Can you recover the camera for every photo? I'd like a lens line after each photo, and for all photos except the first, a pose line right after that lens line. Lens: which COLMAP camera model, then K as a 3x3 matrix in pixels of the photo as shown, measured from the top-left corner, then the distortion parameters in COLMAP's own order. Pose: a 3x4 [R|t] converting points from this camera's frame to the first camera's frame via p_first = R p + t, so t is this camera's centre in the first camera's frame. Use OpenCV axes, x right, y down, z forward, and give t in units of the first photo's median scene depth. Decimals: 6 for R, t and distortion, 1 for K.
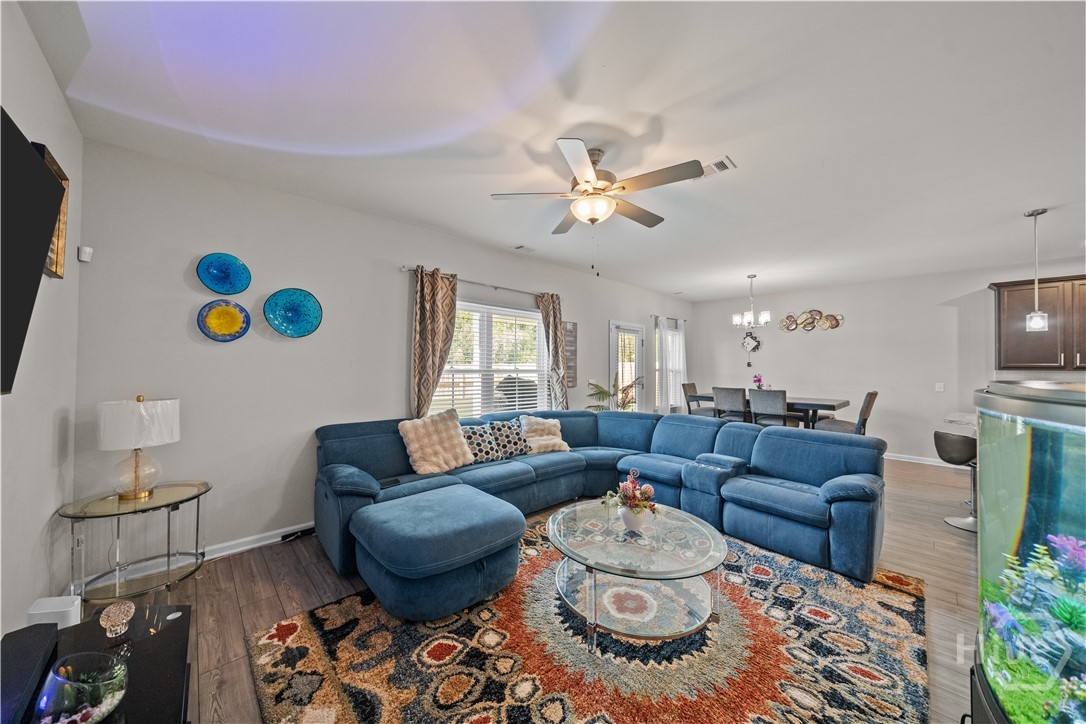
lens RADIAL K [[377.8, 0, 543.0], [0, 377.8, 362.0], [0, 0, 1]] dist [-0.000647, -0.000013]
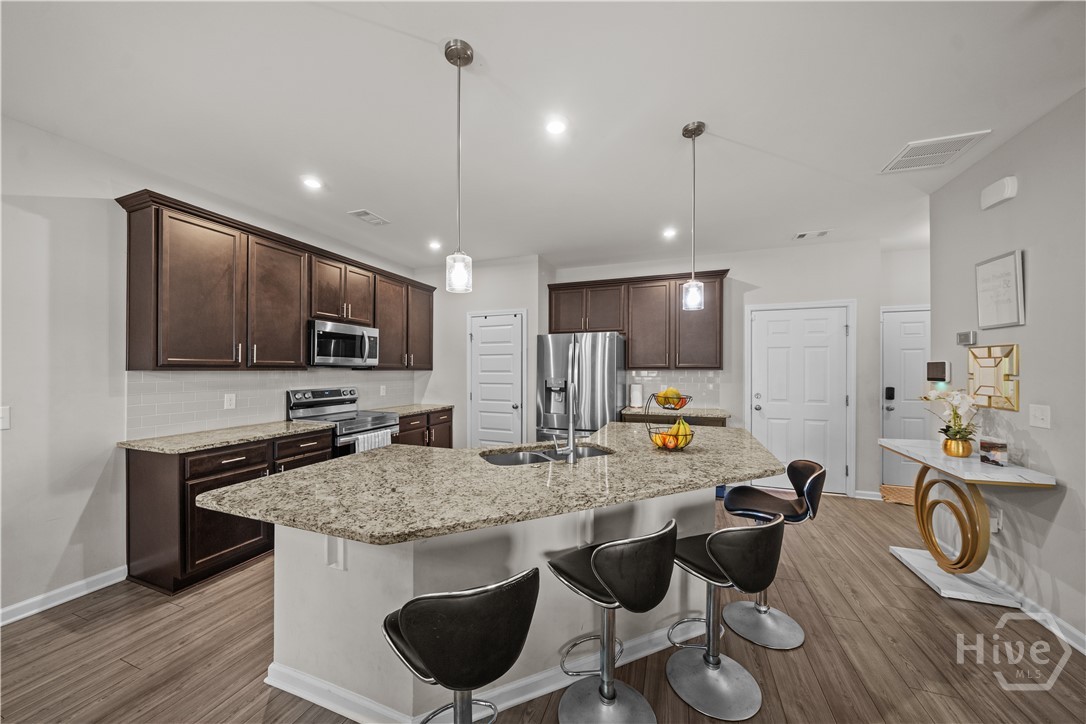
lens RADIAL K [[384.1, 0, 543.0], [0, 384.1, 362.0], [0, 0, 1]] dist [0.000281, 0.000063]
pose [[-0.447075, 0.005387, 0.894480, 0.413920], [0.001861, 0.999985, -0.005092, 0.009836], [-0.894494, -0.000612, -0.447079, 0.589720]]
